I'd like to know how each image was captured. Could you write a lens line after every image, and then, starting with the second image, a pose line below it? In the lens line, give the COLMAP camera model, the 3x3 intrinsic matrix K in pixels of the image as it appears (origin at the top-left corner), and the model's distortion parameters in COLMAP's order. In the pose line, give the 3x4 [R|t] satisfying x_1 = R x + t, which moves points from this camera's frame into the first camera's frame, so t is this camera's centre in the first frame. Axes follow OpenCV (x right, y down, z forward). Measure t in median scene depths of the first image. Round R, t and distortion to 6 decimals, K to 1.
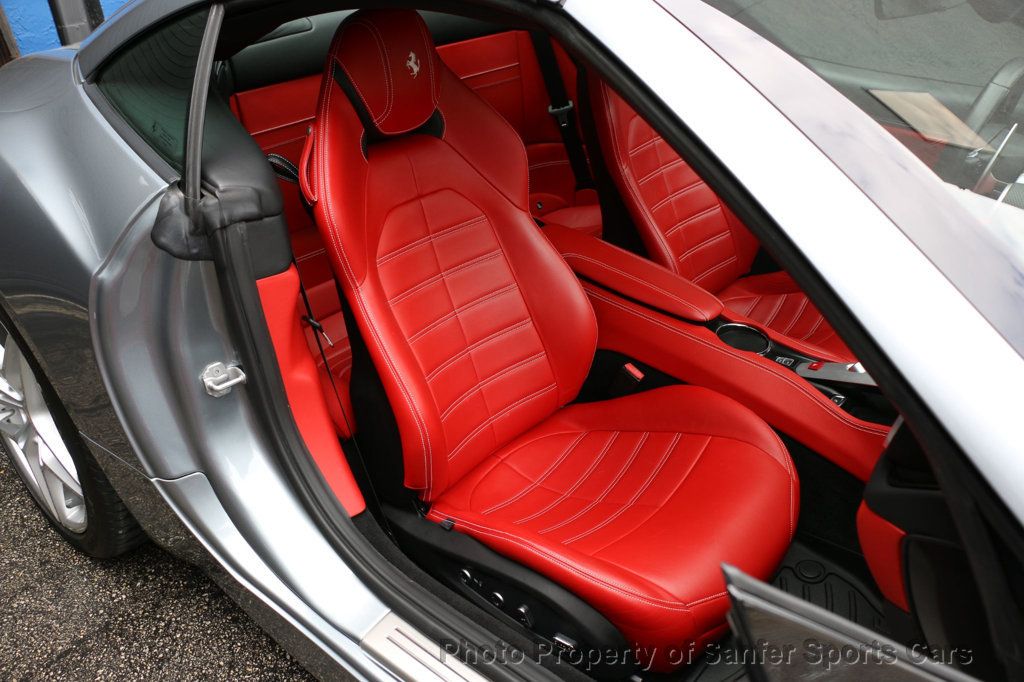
lens RADIAL K [[800.2, 0, 466.1], [0, 800.2, 300.9], [0, 0, 1]] dist [-0.104362, 0.011738]
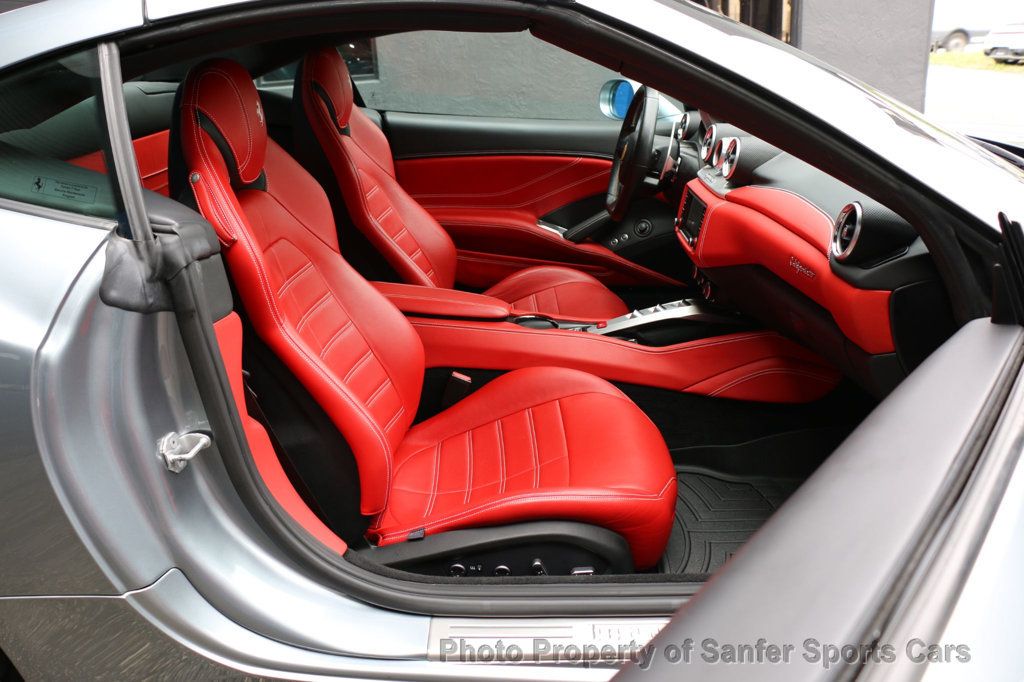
lens RADIAL K [[800.2, 0, 466.1], [0, 800.2, 300.9], [0, 0, 1]] dist [-0.104362, 0.011738]
pose [[0.796895, -0.189096, 0.573761, -0.517995], [0.283570, 0.955702, -0.078876, 0.098201], [-0.533429, 0.225558, 0.815216, 0.078760]]
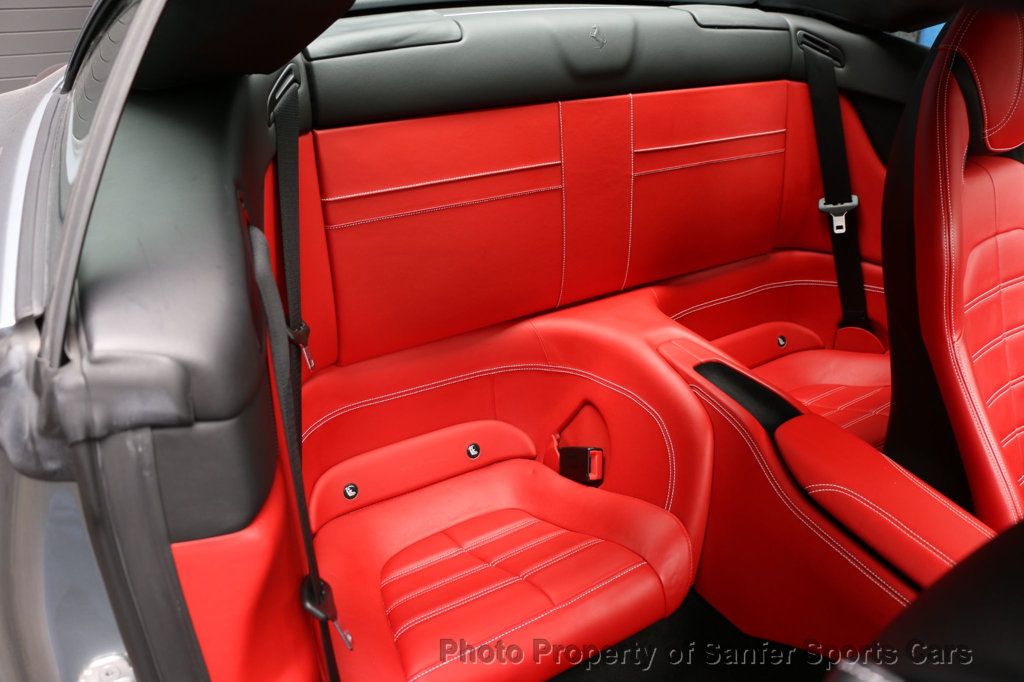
lens RADIAL K [[800.2, 0, 466.1], [0, 800.2, 300.9], [0, 0, 1]] dist [-0.104362, 0.011738]
pose [[0.957329, 0.154032, -0.244533, -0.008826], [-0.165516, 0.985837, -0.027002, -0.171288], [0.236910, 0.066324, 0.969265, 0.551157]]
